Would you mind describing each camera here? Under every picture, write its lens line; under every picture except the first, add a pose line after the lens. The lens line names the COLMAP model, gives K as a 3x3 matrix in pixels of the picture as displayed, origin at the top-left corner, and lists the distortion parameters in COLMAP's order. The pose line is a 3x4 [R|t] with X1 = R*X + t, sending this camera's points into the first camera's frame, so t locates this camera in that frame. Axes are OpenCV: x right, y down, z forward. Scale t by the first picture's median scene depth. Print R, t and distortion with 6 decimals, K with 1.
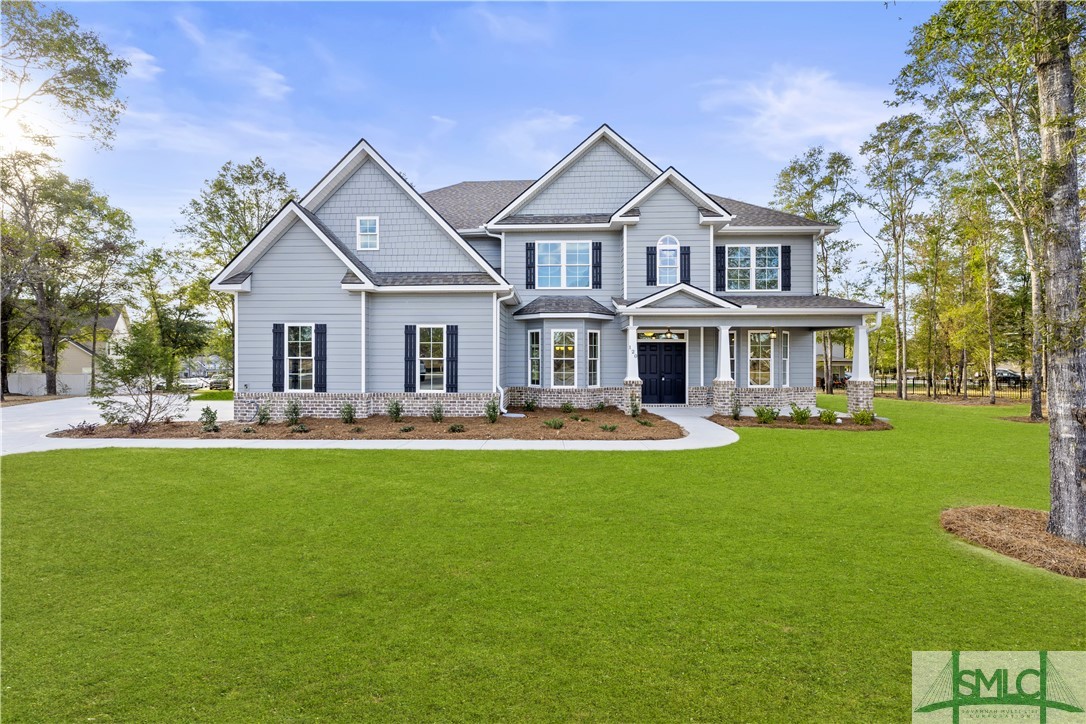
lens RADIAL K [[461.8, 0, 545.6], [0, 461.8, 360.7], [0, 0, 1]] dist [0.002492, -0.000124]
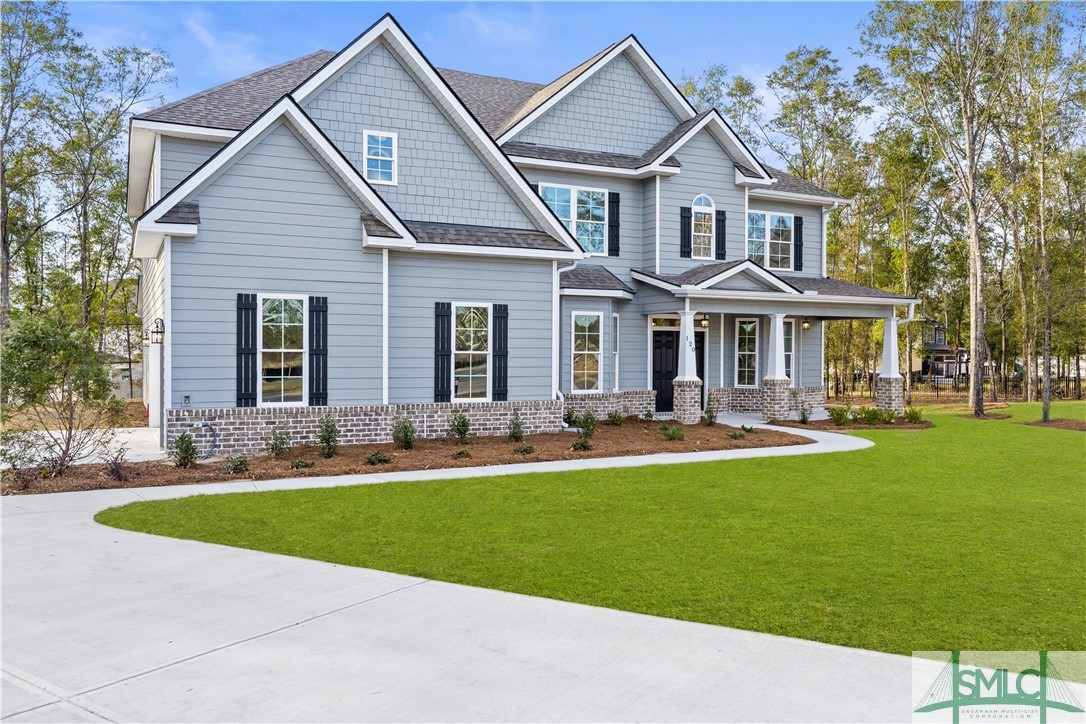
lens RADIAL K [[861.7, 0, 536.2], [0, 861.7, 361.4], [0, 0, 1]] dist [0.002432, -0.002146]
pose [[0.877429, -0.002699, 0.479699, -0.769520], [-0.002037, 0.999954, 0.009352, -0.003162], [-0.479703, -0.009183, 0.877383, -0.161201]]
